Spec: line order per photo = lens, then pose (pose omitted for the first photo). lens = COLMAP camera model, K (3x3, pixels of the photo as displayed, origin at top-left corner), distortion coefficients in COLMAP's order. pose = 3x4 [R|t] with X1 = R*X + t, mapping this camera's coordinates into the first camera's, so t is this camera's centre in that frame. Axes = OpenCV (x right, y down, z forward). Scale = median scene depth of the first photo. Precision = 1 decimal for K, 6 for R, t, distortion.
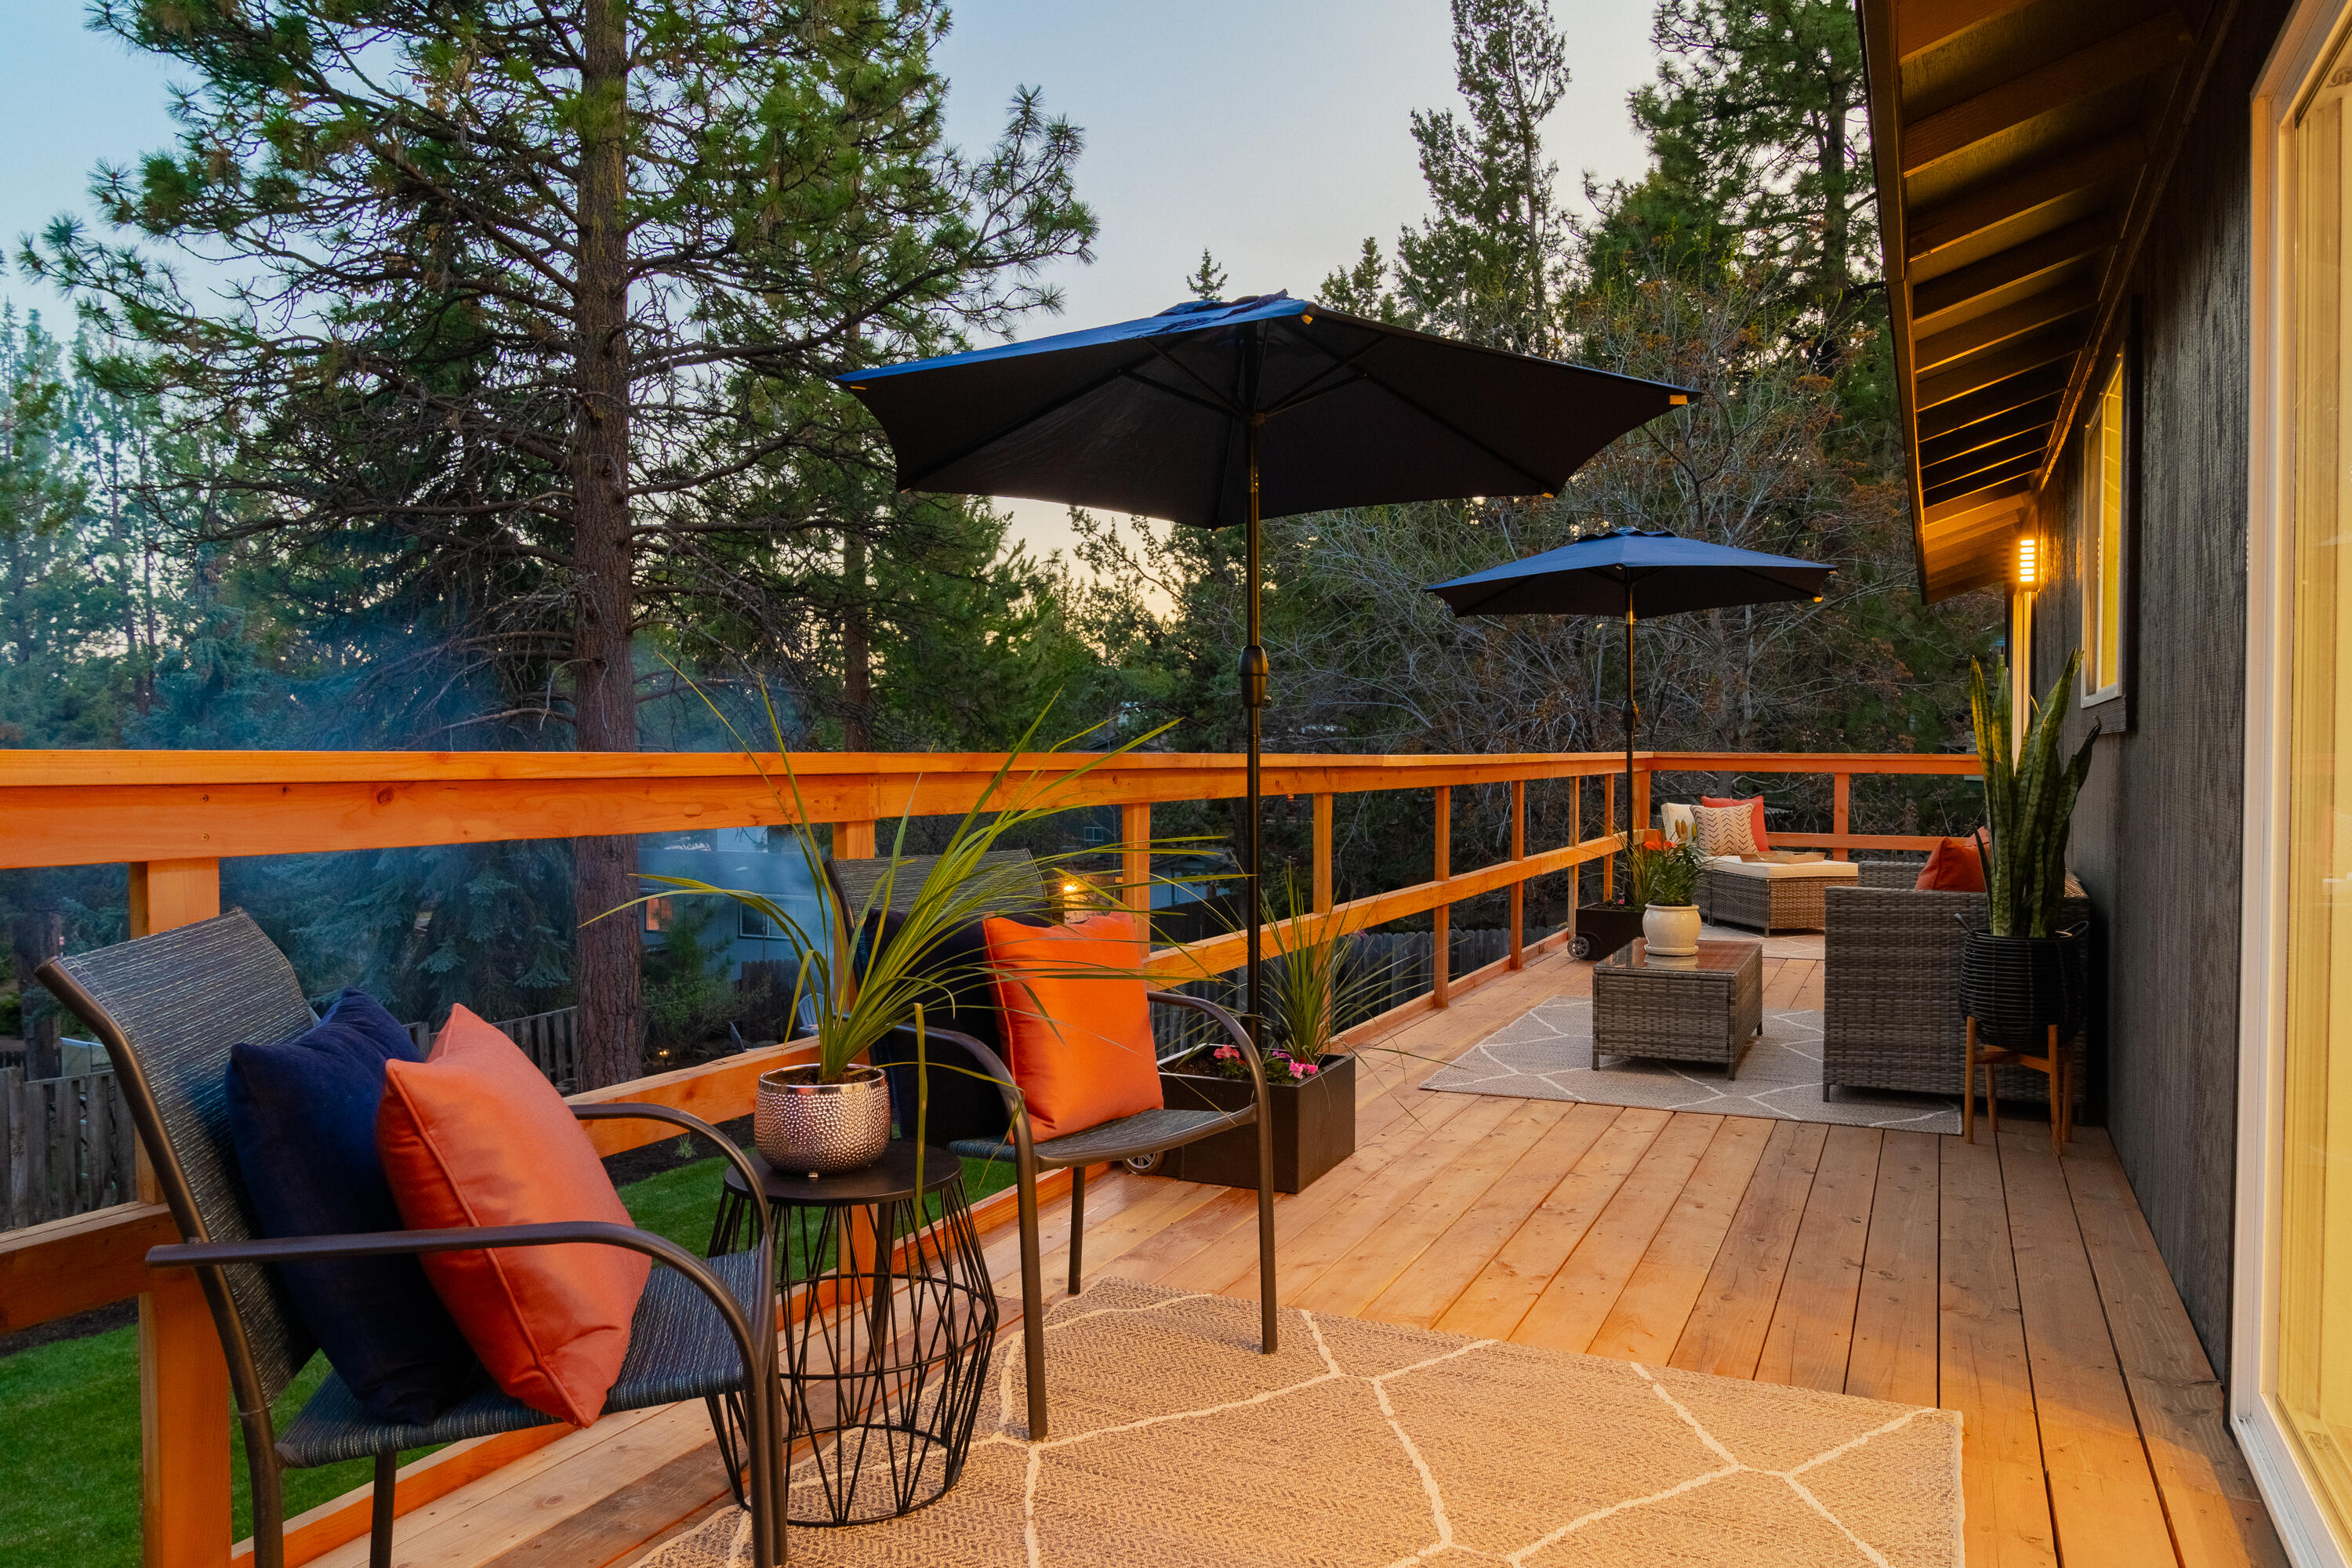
lens RADIAL K [[1620.5, 0, 1176.0], [0, 1620.5, 784.0], [0, 0, 1]] dist [-0.032285, 0.017595]
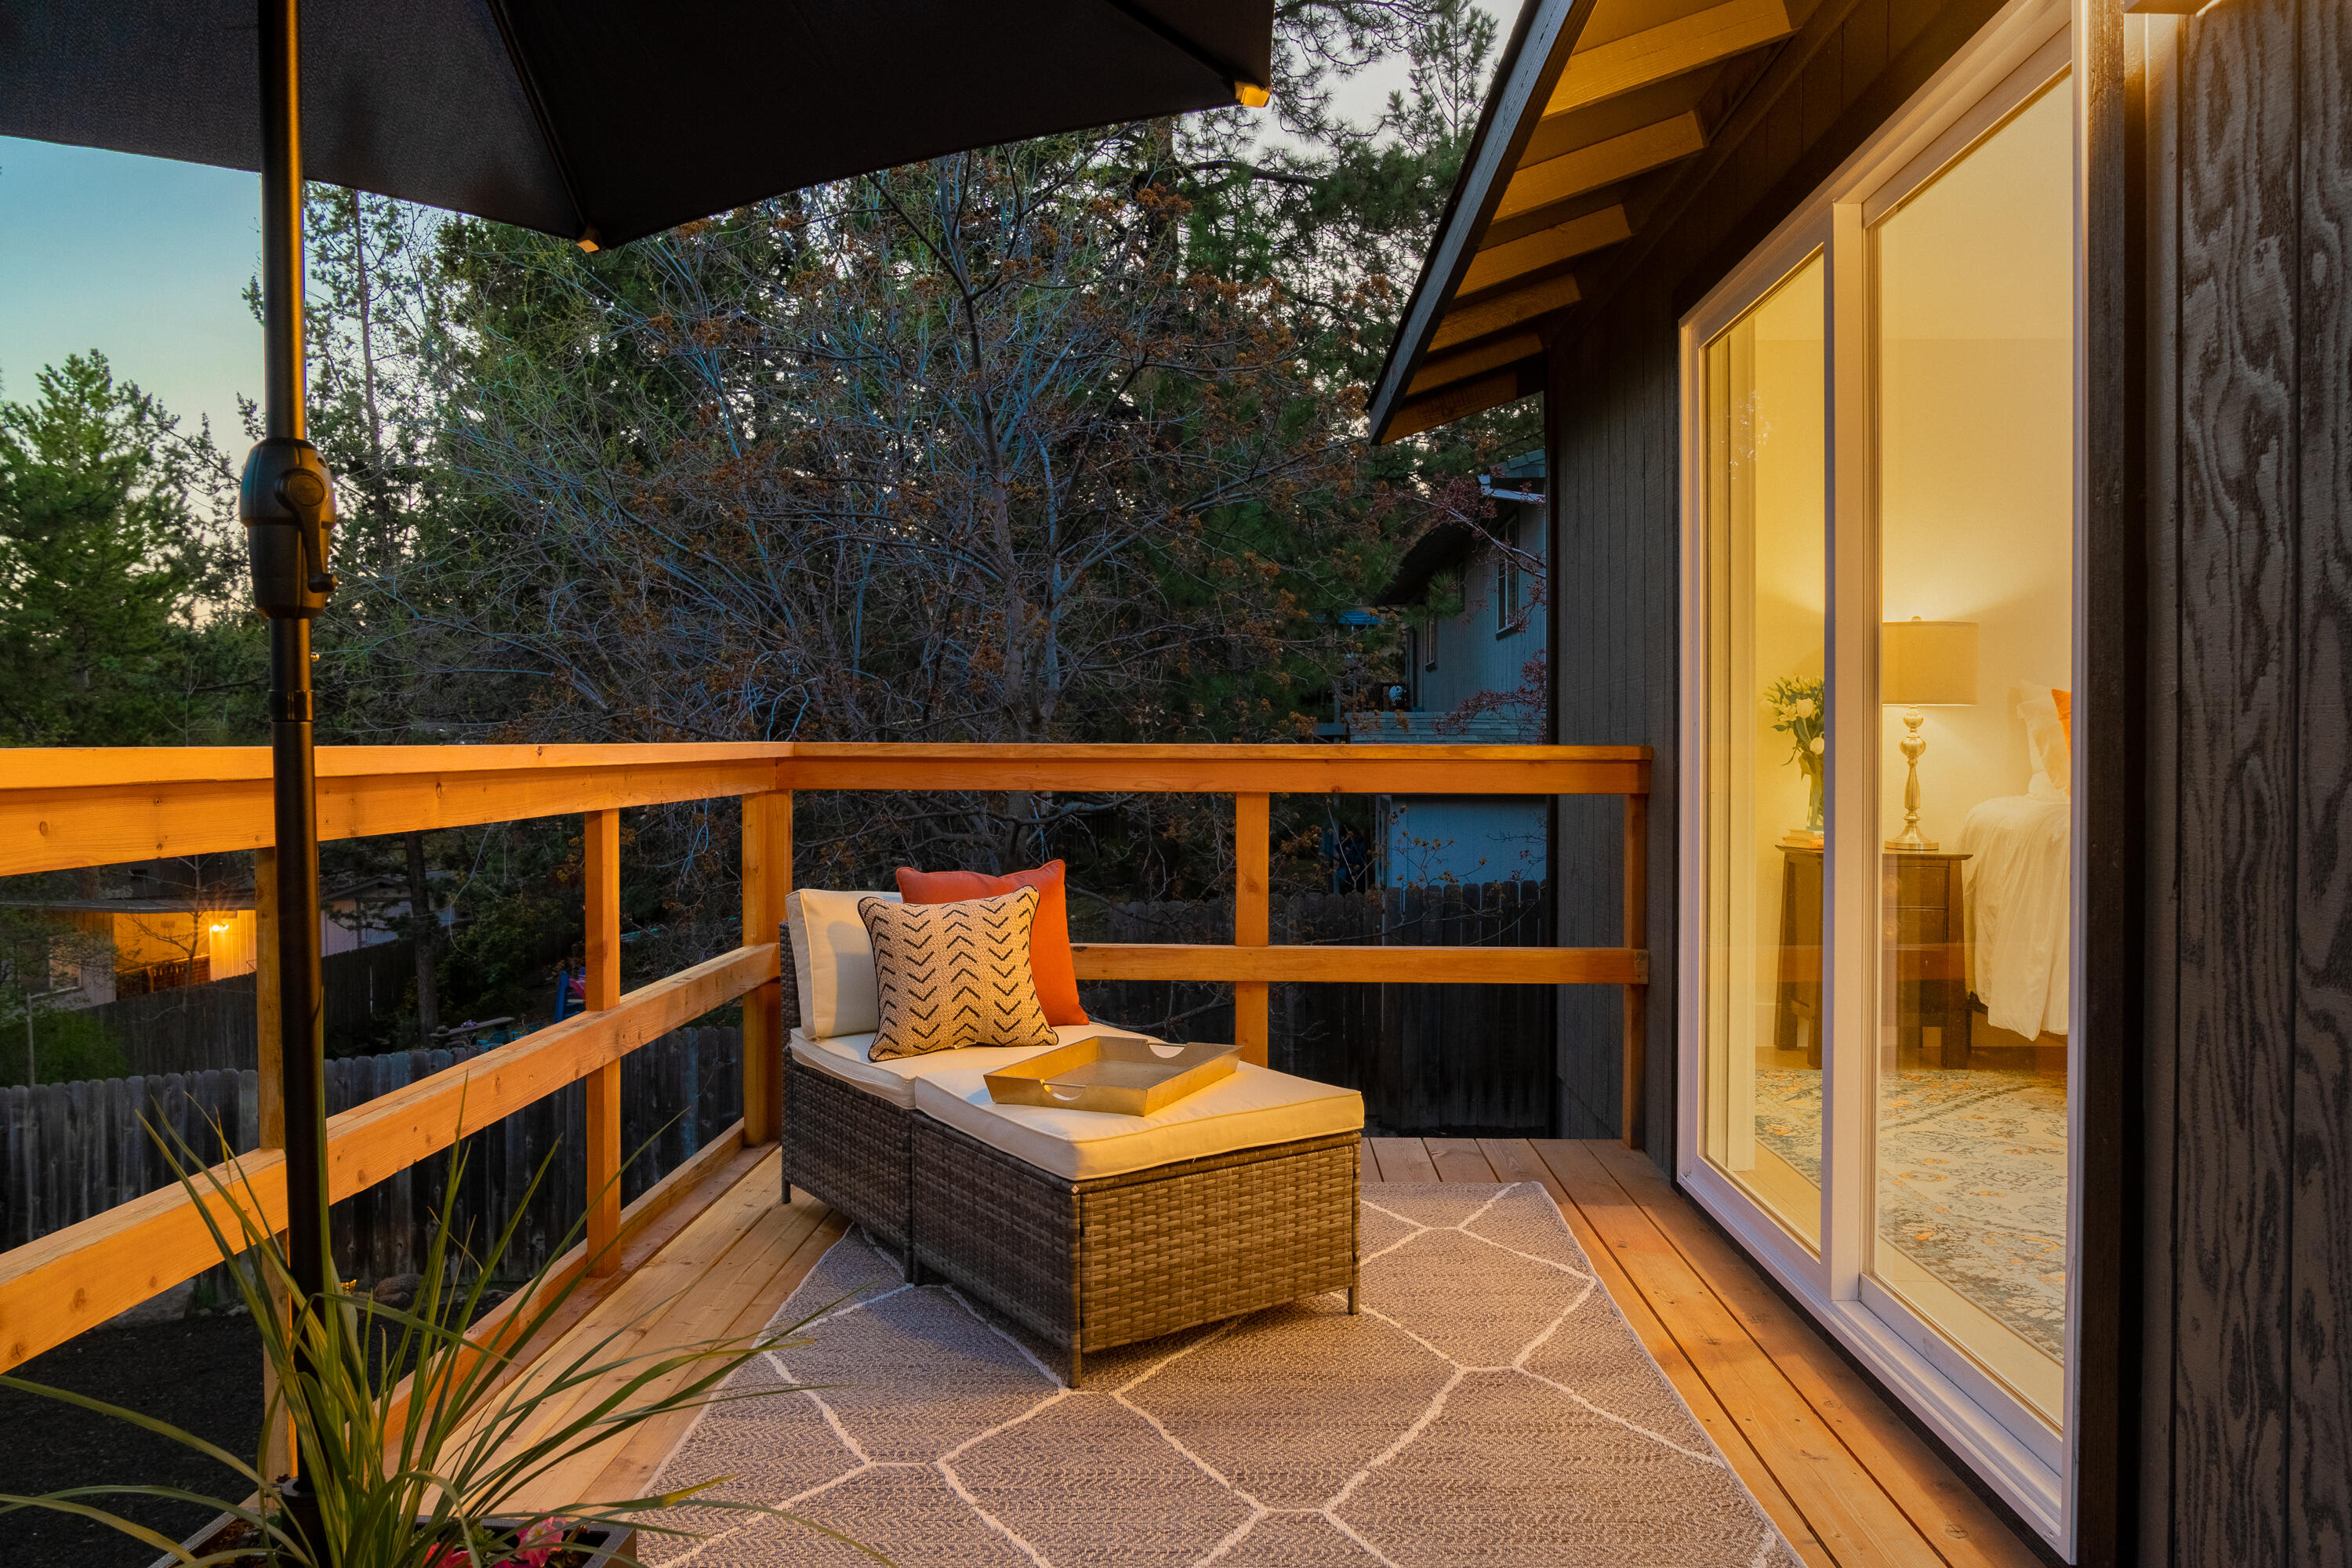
lens RADIAL K [[1620.5, 0, 1176.0], [0, 1620.5, 784.0], [0, 0, 1]] dist [-0.032285, 0.017595]
pose [[0.919045, -0.013126, 0.393934, 0.234815], [0.011438, 0.999913, 0.006632, -0.011812], [-0.393986, -0.001589, 0.919115, 0.632239]]
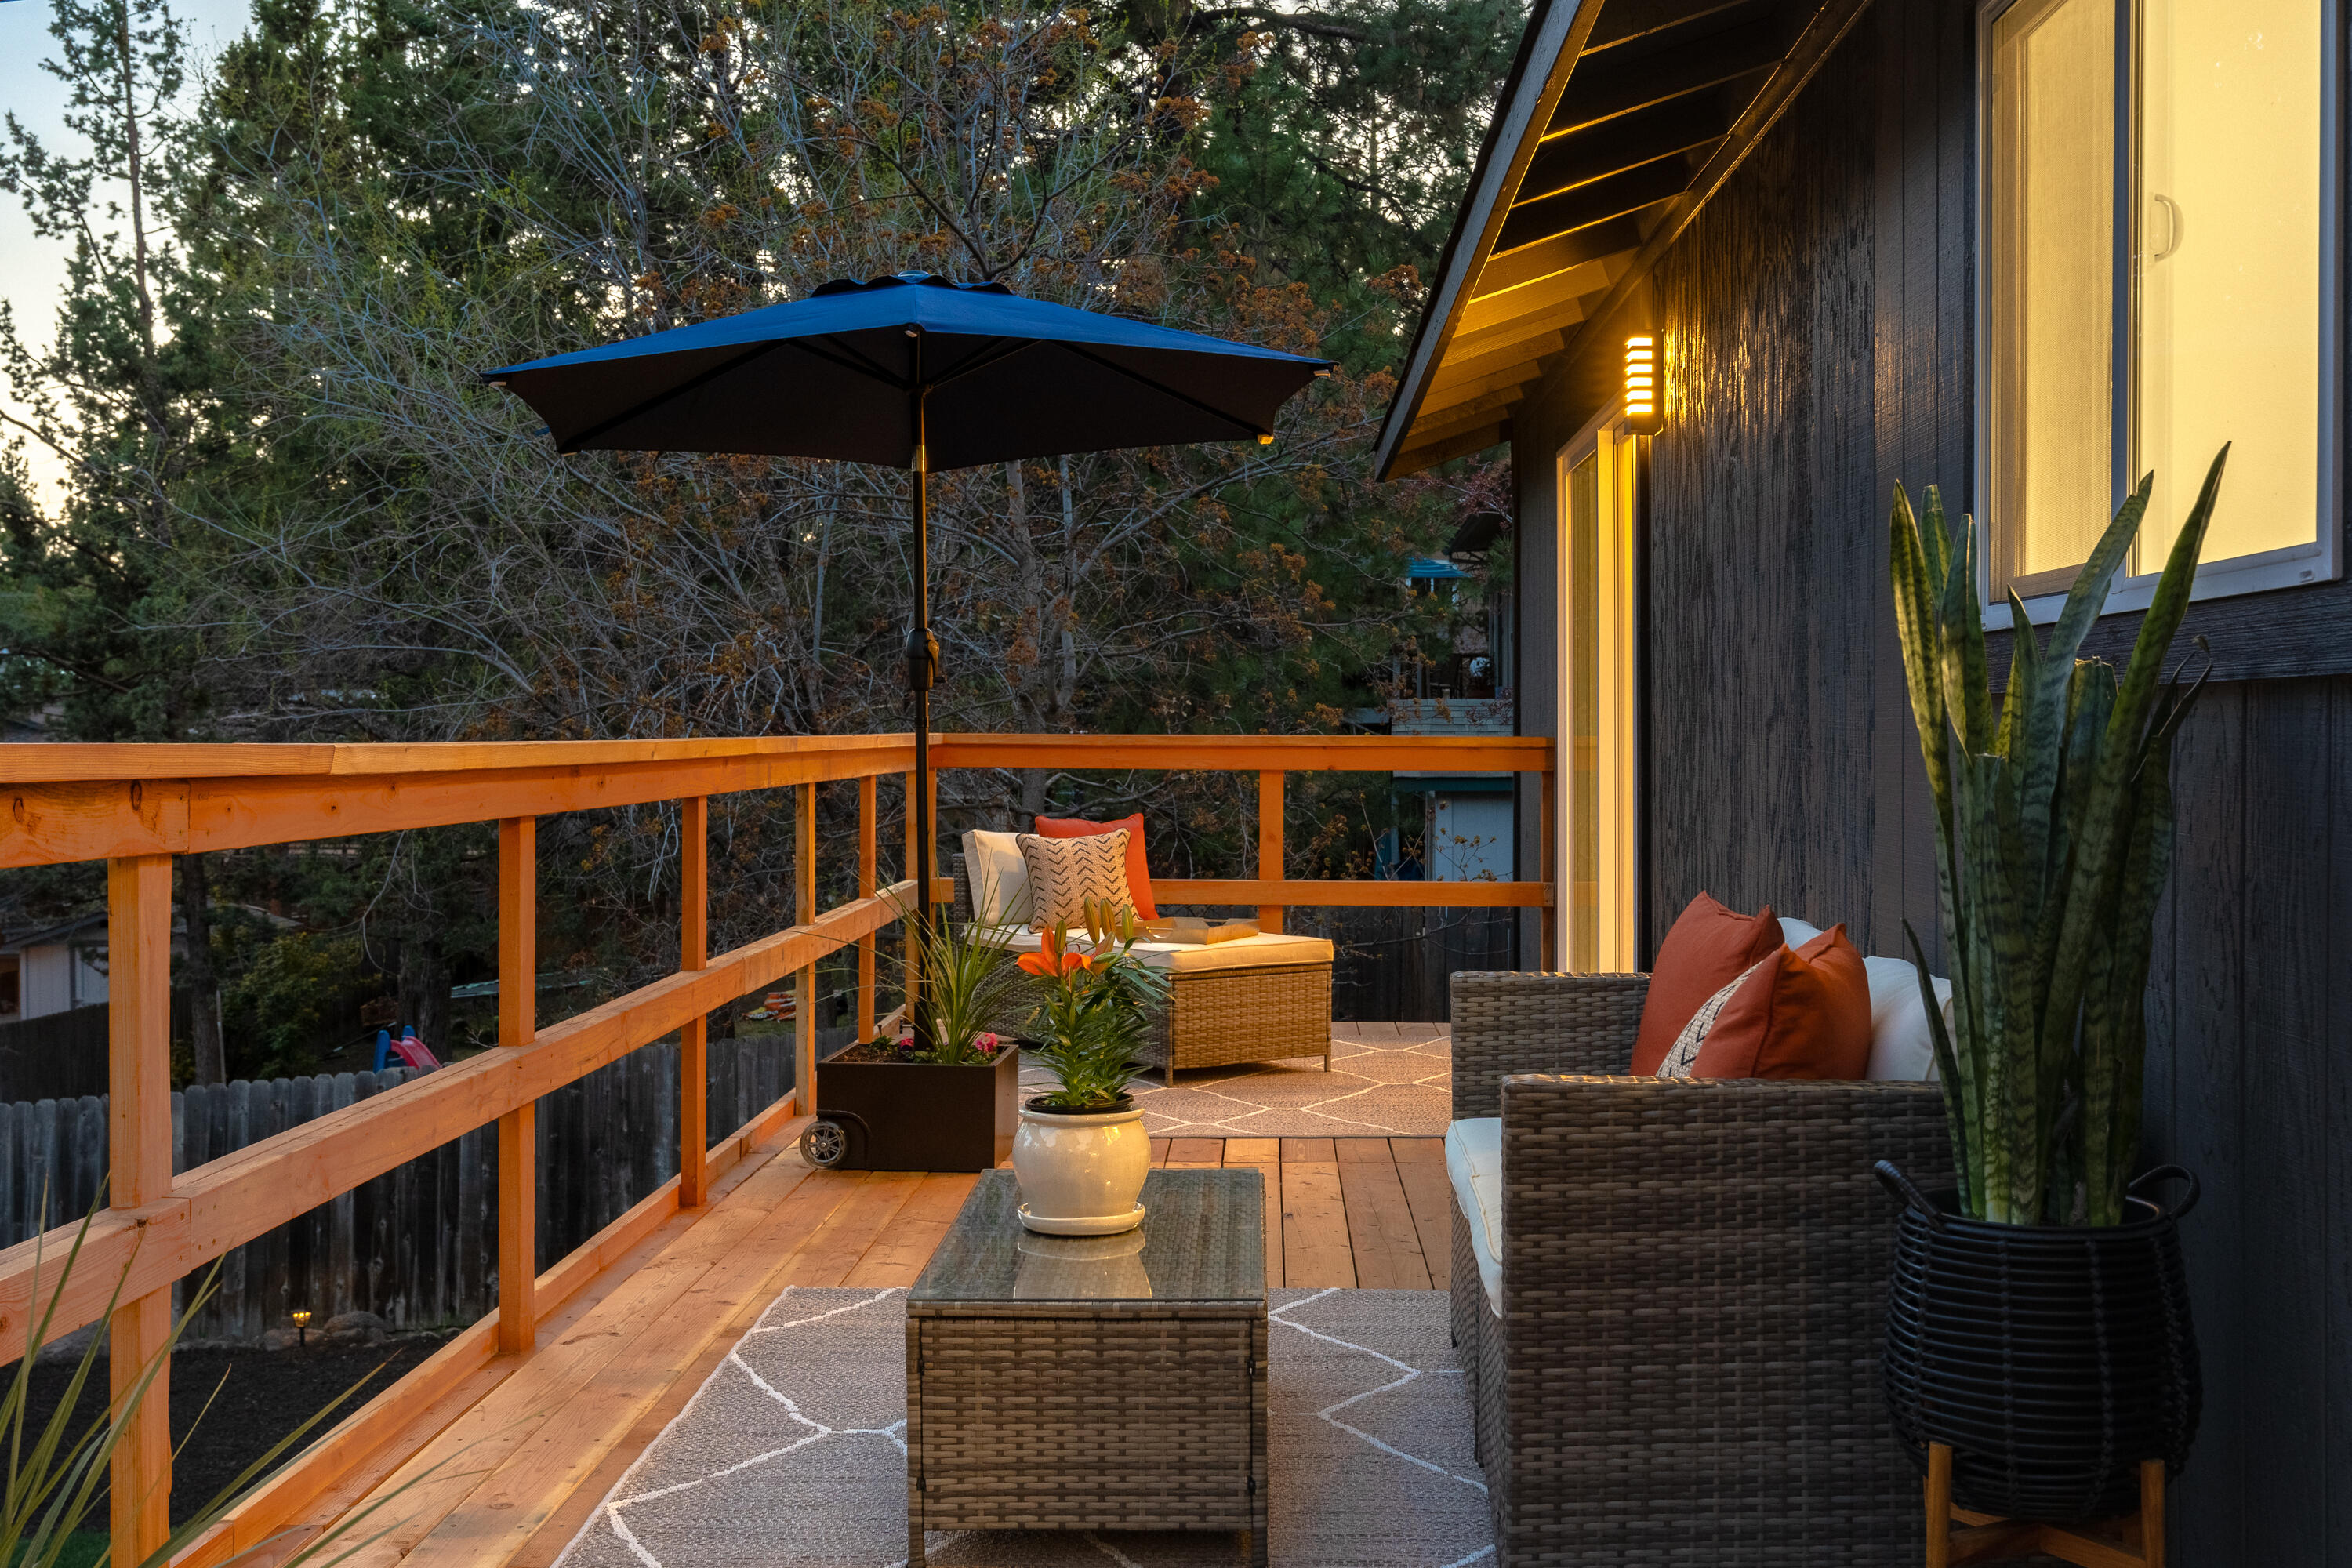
lens RADIAL K [[2482.4, 0, 1176.0], [0, 2482.4, 784.0], [0, 0, 1]] dist [-0.005940, -0.002140]
pose [[0.919033, -0.009762, 0.394060, 0.044735], [0.009657, 0.999951, 0.002250, -0.004383], [-0.394063, 0.001738, 0.919082, 0.224253]]
